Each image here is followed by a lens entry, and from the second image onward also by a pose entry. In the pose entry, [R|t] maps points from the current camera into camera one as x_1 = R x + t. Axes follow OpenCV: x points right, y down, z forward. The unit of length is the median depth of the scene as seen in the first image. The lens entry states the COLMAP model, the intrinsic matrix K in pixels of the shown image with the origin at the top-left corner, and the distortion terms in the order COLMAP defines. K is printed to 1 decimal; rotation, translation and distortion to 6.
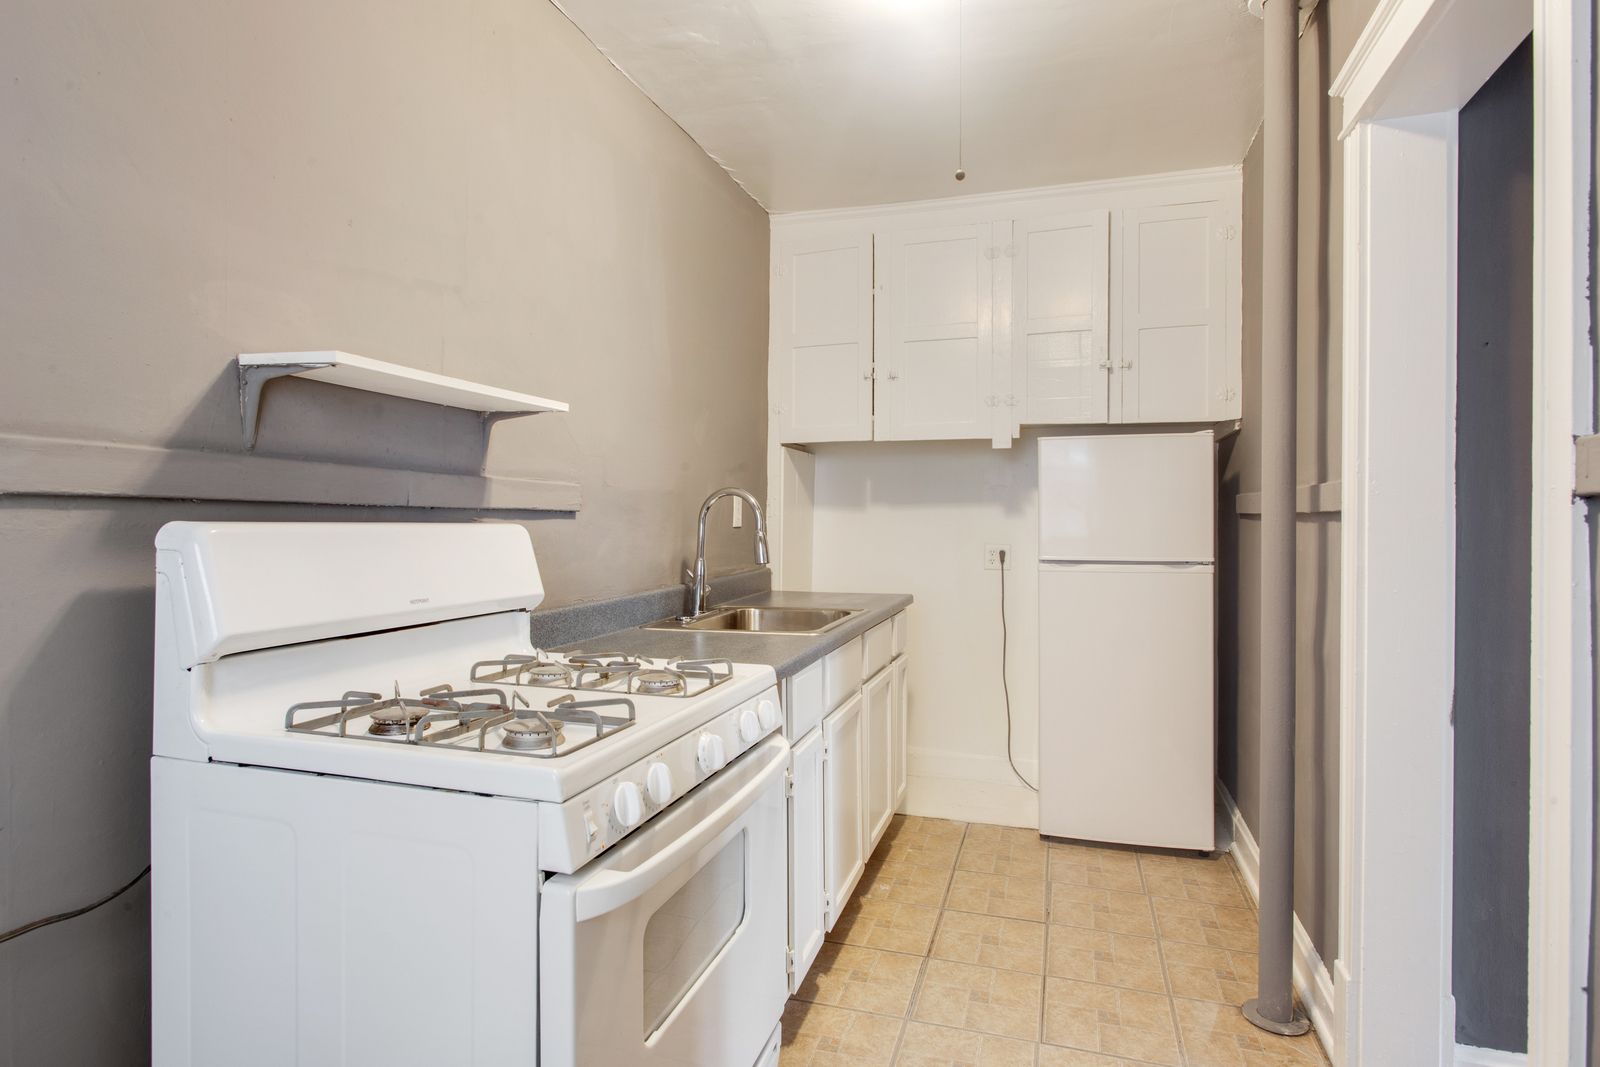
lens RADIAL K [[838.0, 0, 800.0], [0, 838.0, 533.5], [0, 0, 1]] dist [-0.004810, 0.000495]
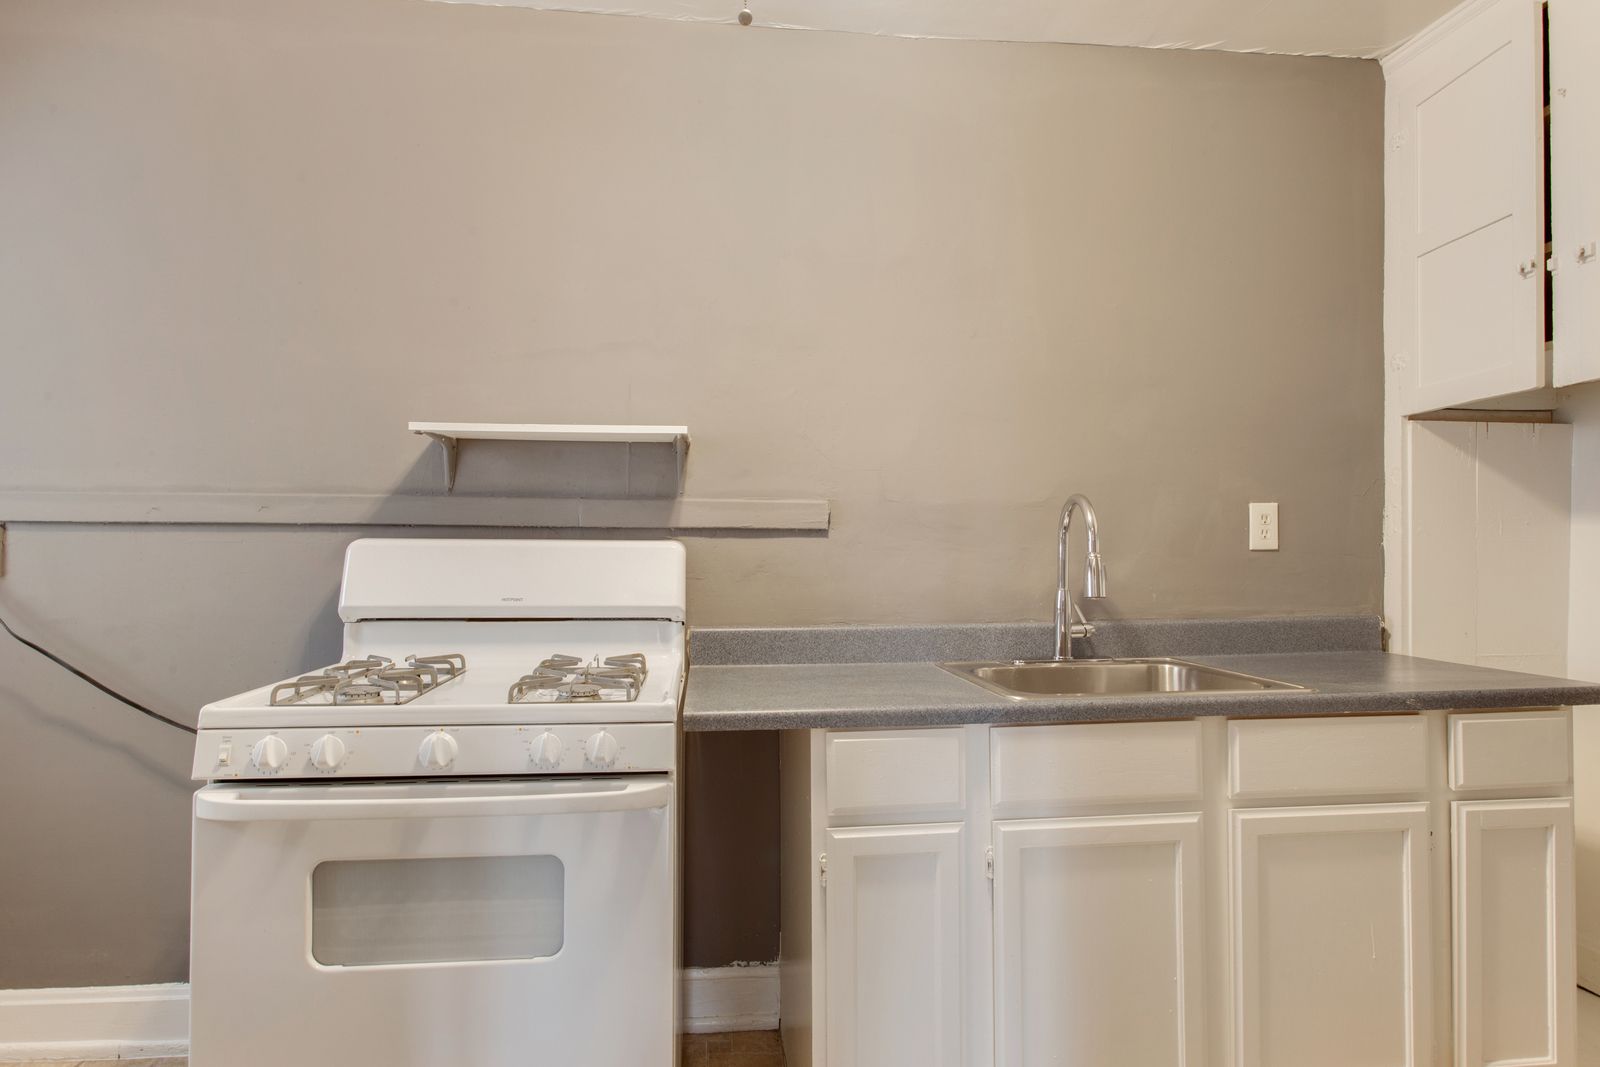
lens RADIAL K [[853.1, 0, 796.0], [0, 853.1, 553.2], [0, 0, 1]] dist [-0.008965, 0.000524]
pose [[0.405251, 0.002718, -0.914201, 0.875279], [-0.015577, 0.999871, -0.003933, 0.007258], [0.914073, 0.015835, 0.405241, 0.808179]]
